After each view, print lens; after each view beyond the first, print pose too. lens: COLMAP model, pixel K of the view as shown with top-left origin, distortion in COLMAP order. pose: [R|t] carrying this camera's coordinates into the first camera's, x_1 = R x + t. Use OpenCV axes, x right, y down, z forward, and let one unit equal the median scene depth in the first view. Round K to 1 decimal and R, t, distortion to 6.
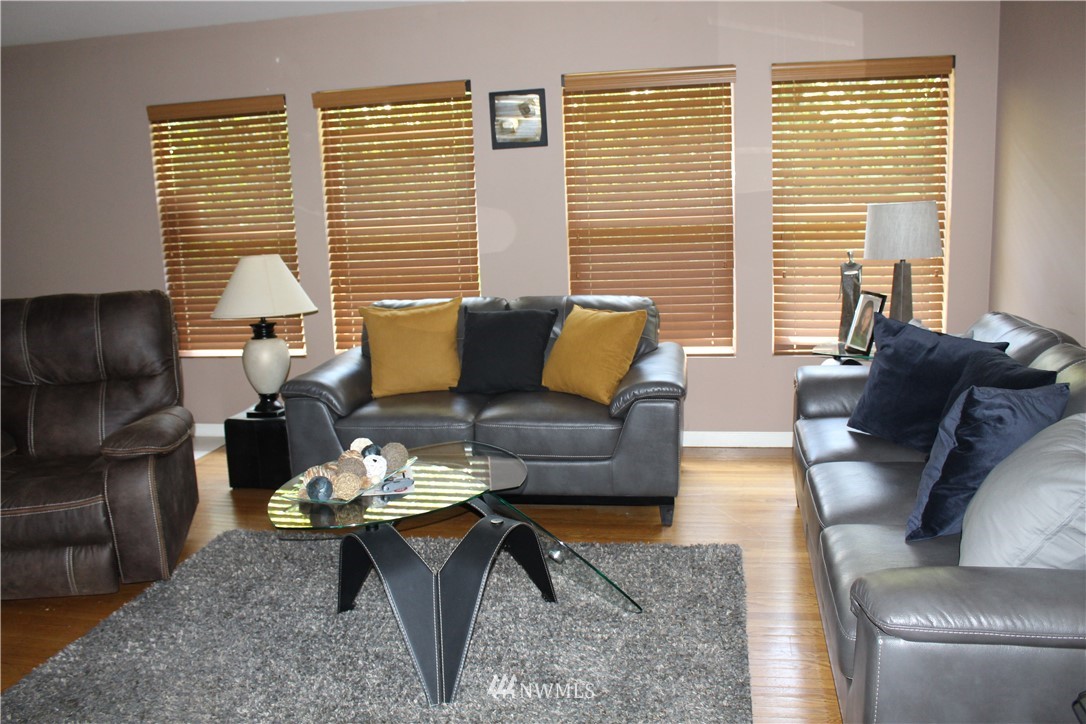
lens RADIAL K [[899.5, 0, 542.2], [0, 899.5, 364.7], [0, 0, 1]] dist [-0.138759, 0.103269]
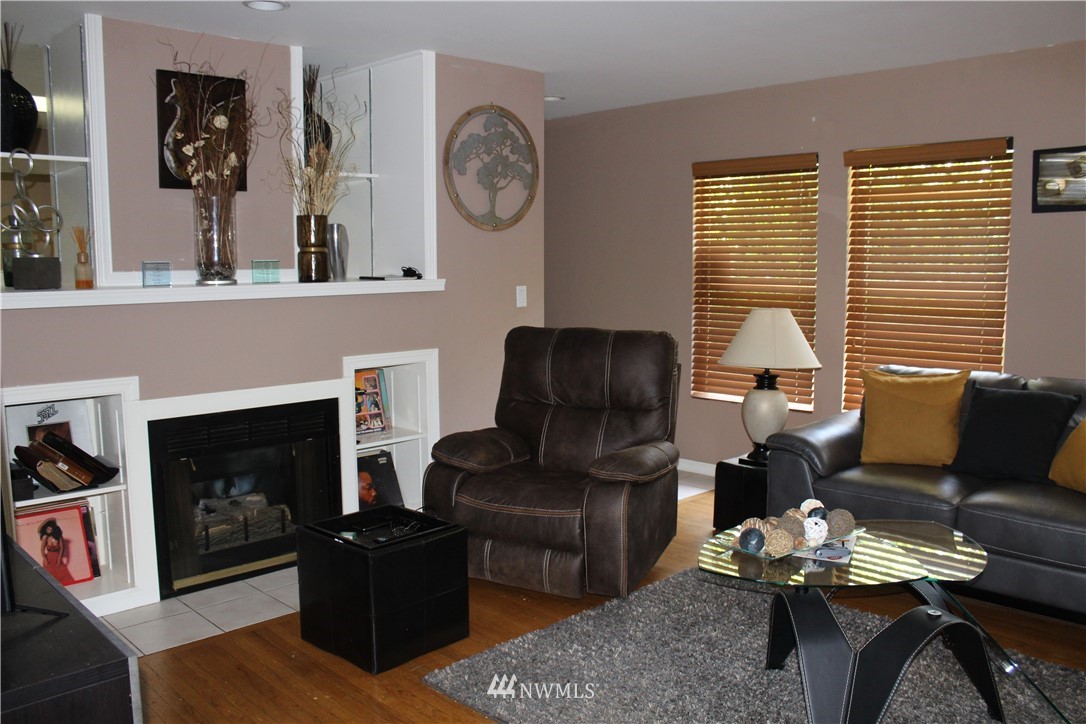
lens RADIAL K [[899.5, 0, 542.2], [0, 899.5, 357.3], [0, 0, 1]] dist [-0.138759, 0.103269]
pose [[0.822135, 0.098109, -0.560776, 0.061514], [-0.136007, 0.990363, -0.026129, -0.005145], [0.552808, 0.097751, 0.827555, 0.005281]]
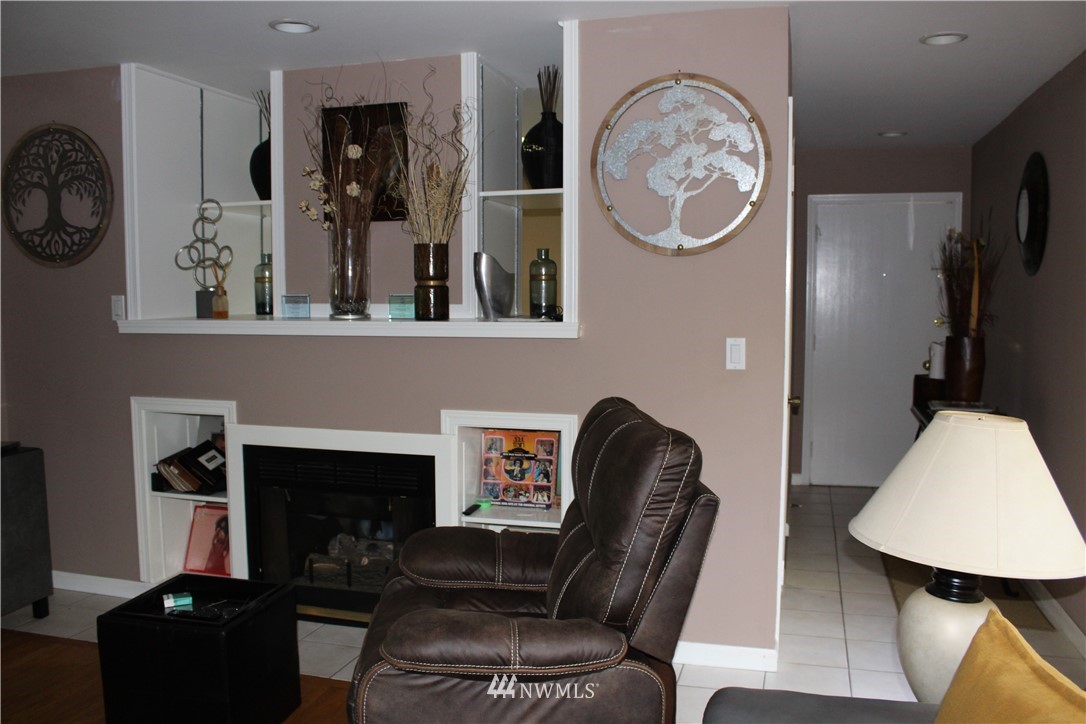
lens RADIAL K [[899.5, 0, 545.3], [0, 899.5, 365.0], [0, 0, 1]] dist [-0.138759, 0.103269]
pose [[-0.071204, 0.119275, -0.990305, 0.161909], [-0.188355, 0.973355, 0.130776, -0.194447], [0.979516, 0.195841, -0.046841, 0.946699]]
